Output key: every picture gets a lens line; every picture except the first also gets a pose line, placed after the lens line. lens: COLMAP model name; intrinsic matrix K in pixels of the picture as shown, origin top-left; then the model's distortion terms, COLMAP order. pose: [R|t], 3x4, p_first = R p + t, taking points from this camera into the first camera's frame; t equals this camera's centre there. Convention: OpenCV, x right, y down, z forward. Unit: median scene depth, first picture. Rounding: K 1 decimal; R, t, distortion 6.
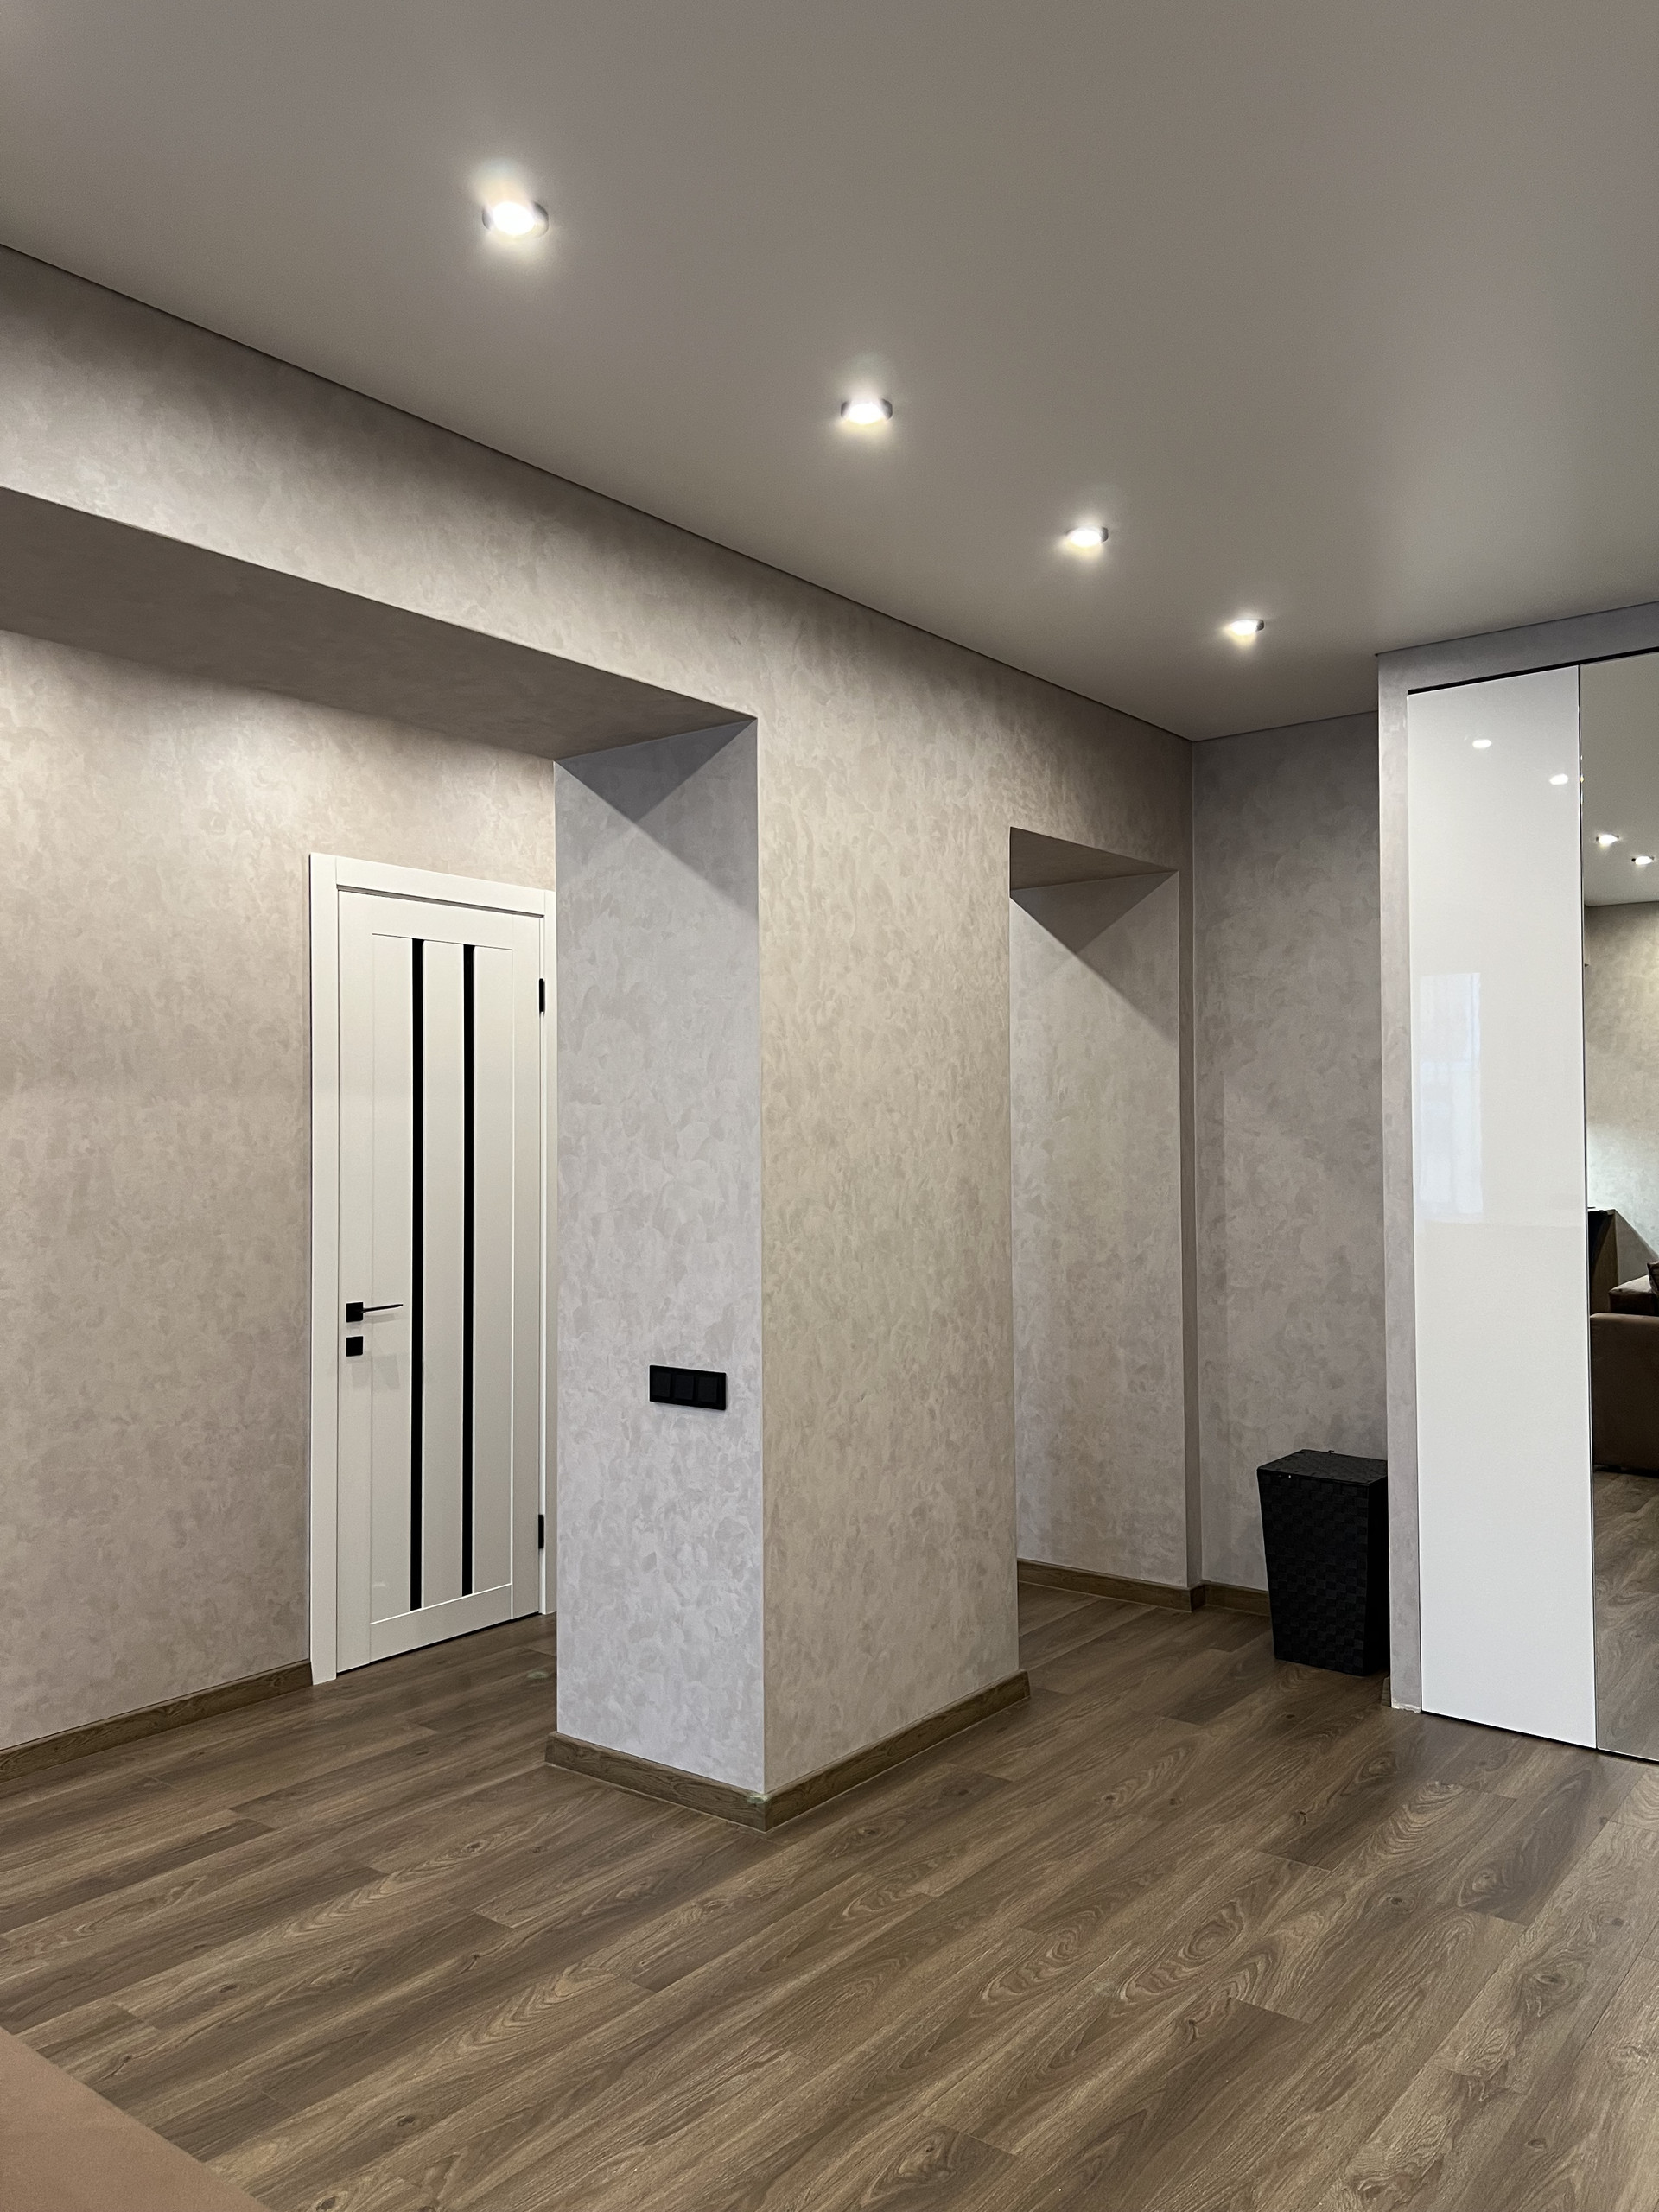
lens RADIAL K [[1655.4, 0, 816.6], [0, 1655.4, 1106.1], [0, 0, 1]] dist [0.058775, -0.065830]
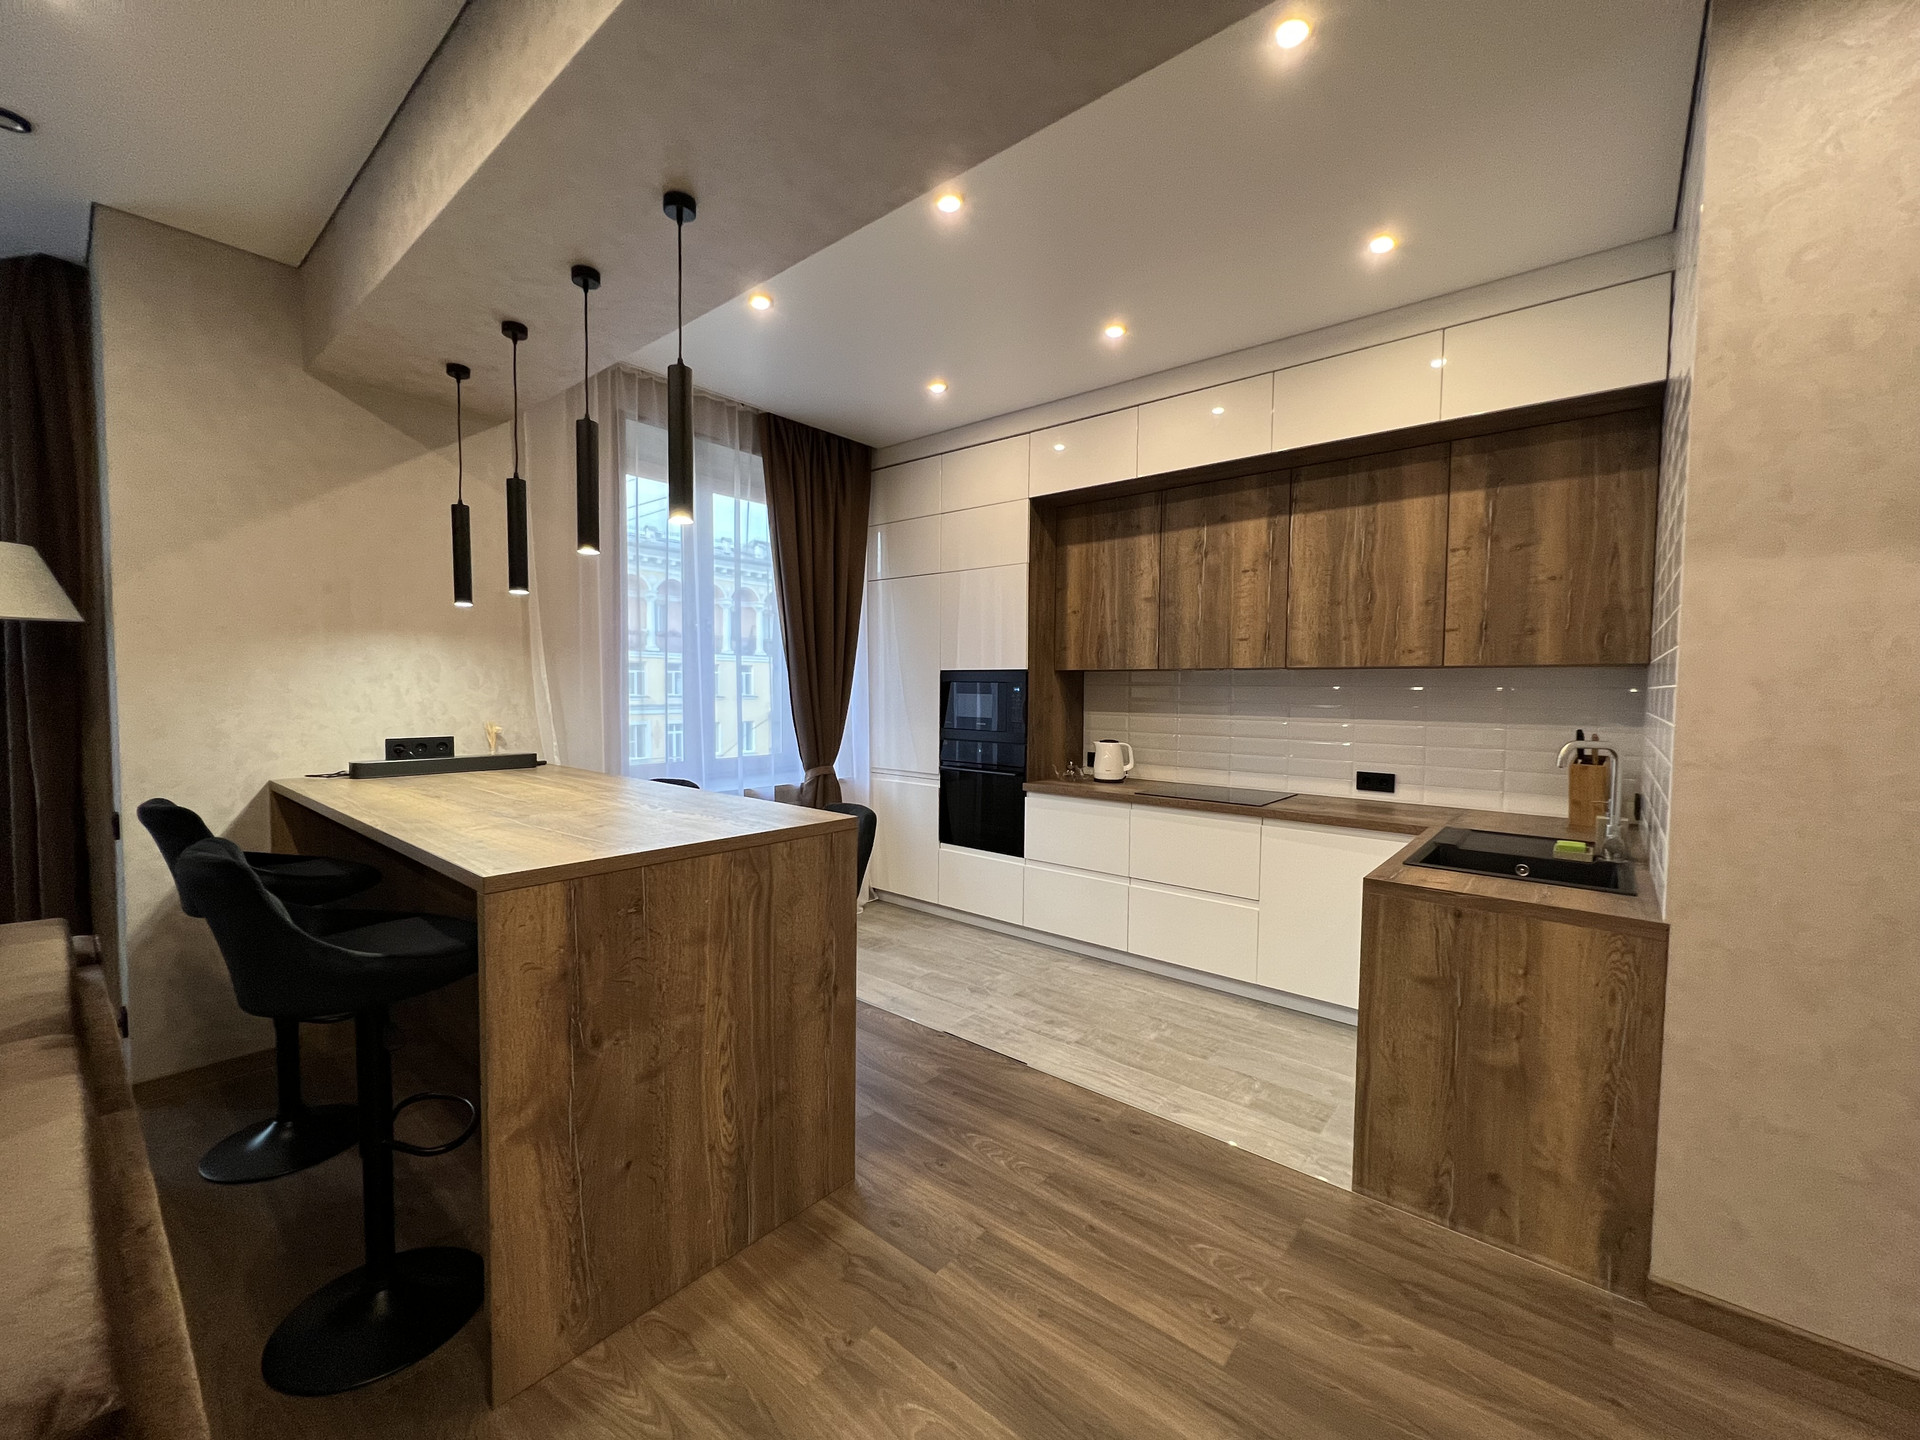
lens RADIAL K [[769.4, 0, 962.3], [0, 769.4, 722.5], [0, 0, 1]] dist [-0.003979, 0.000905]
pose [[-0.030135, 0.052583, -0.998162, -0.109675], [0.009101, 0.998588, 0.052331, 0.048809], [0.999504, -0.007508, -0.030571, 0.556427]]
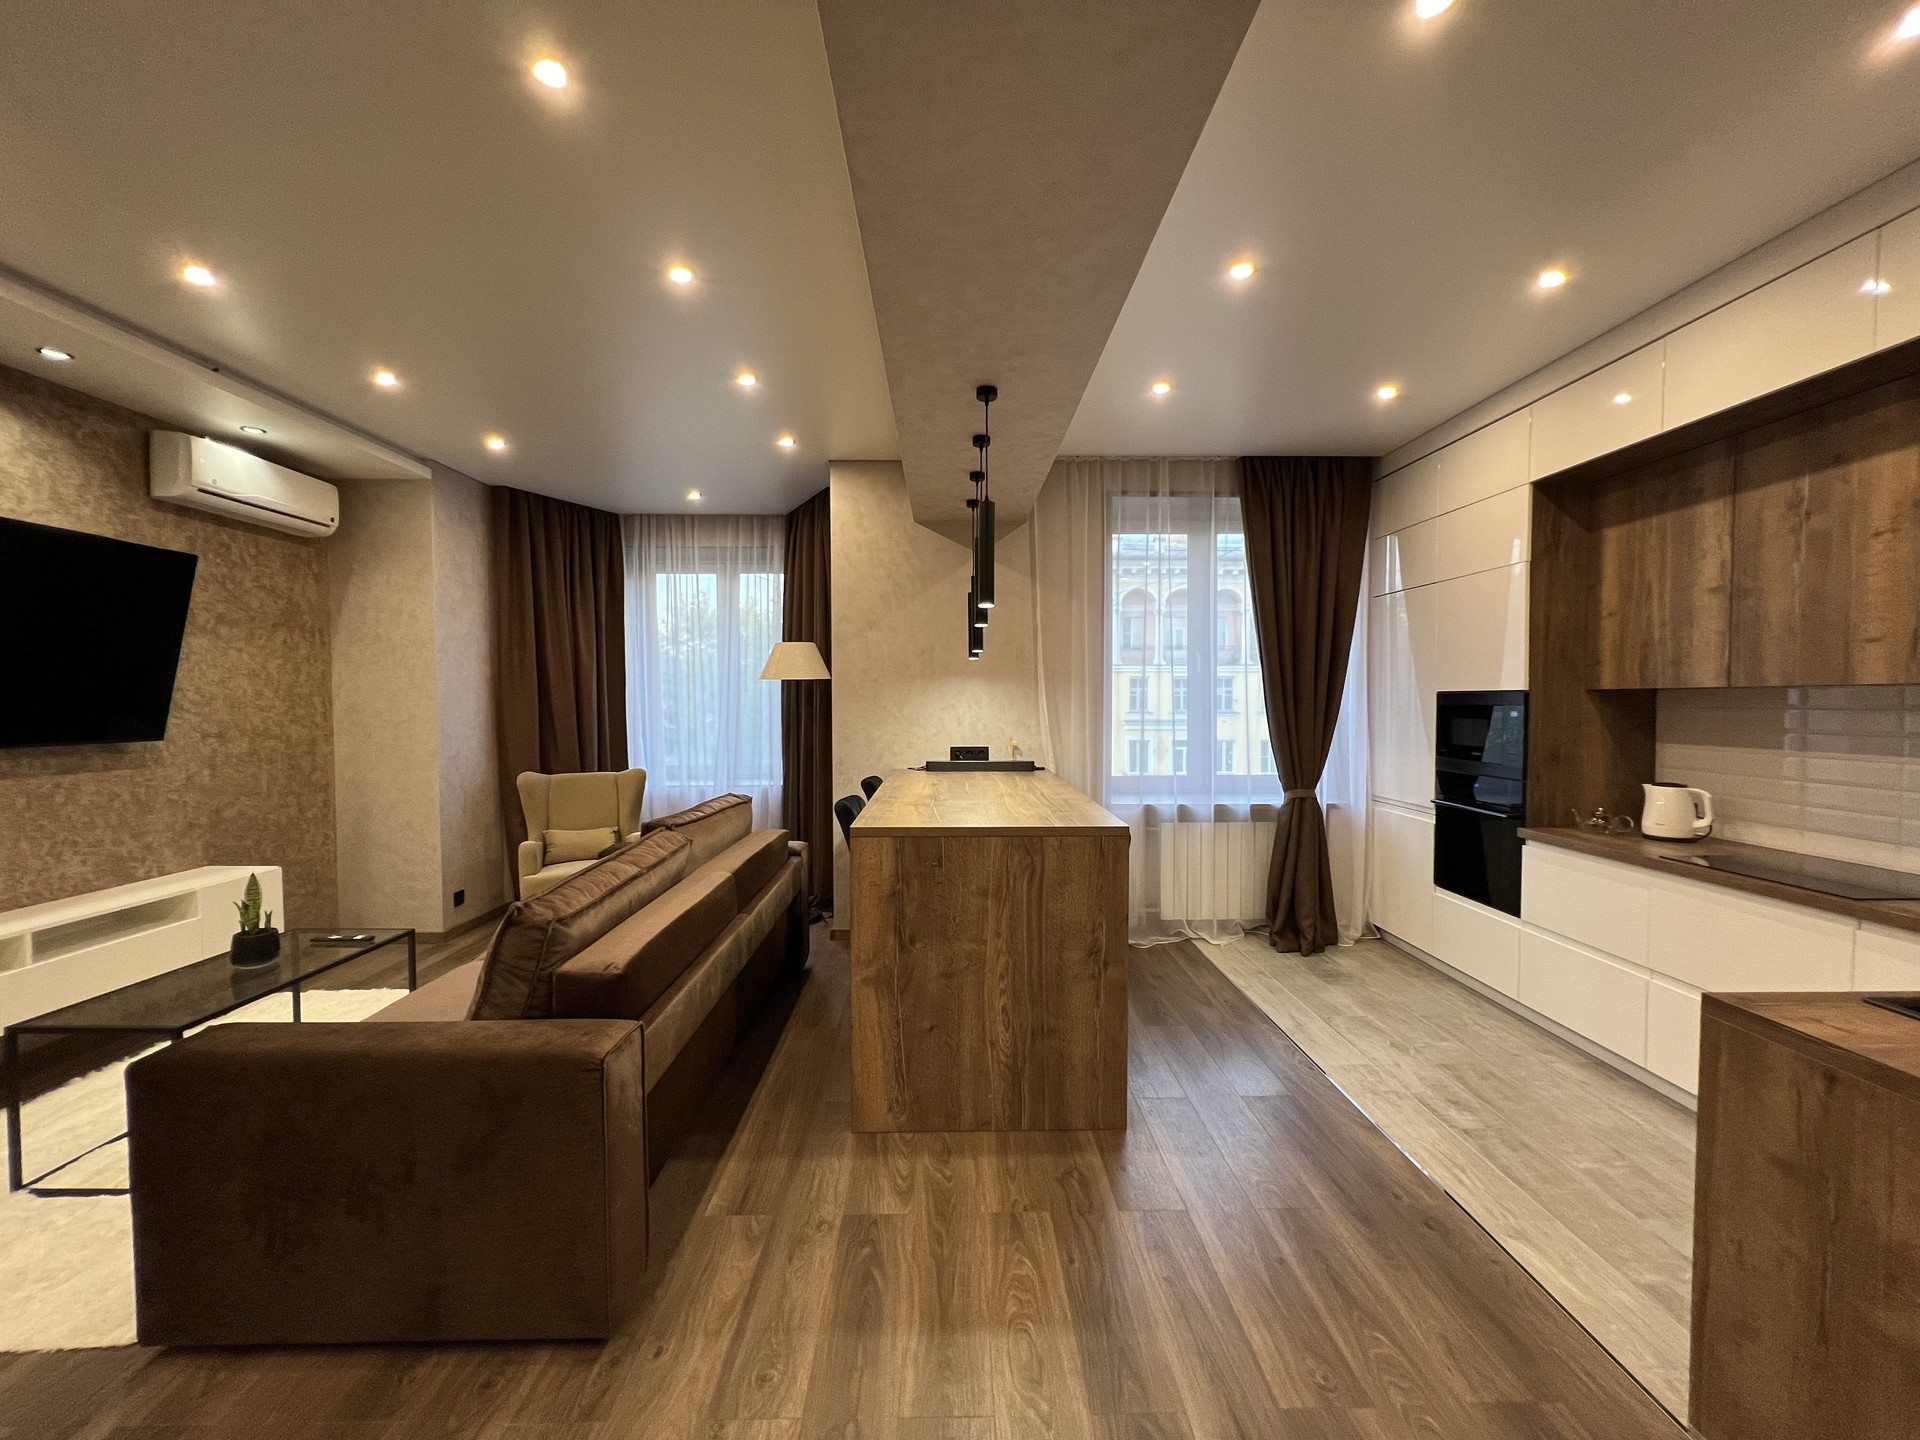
lens RADIAL K [[769.4, 0, 962.4], [0, 769.4, 724.4], [0, 0, 1]] dist [-0.003979, 0.000905]
pose [[-0.774713, 0.029561, -0.631621, -0.125643], [0.019044, 0.999544, 0.023422, 0.038992], [0.632026, 0.006116, -0.774923, 0.863706]]
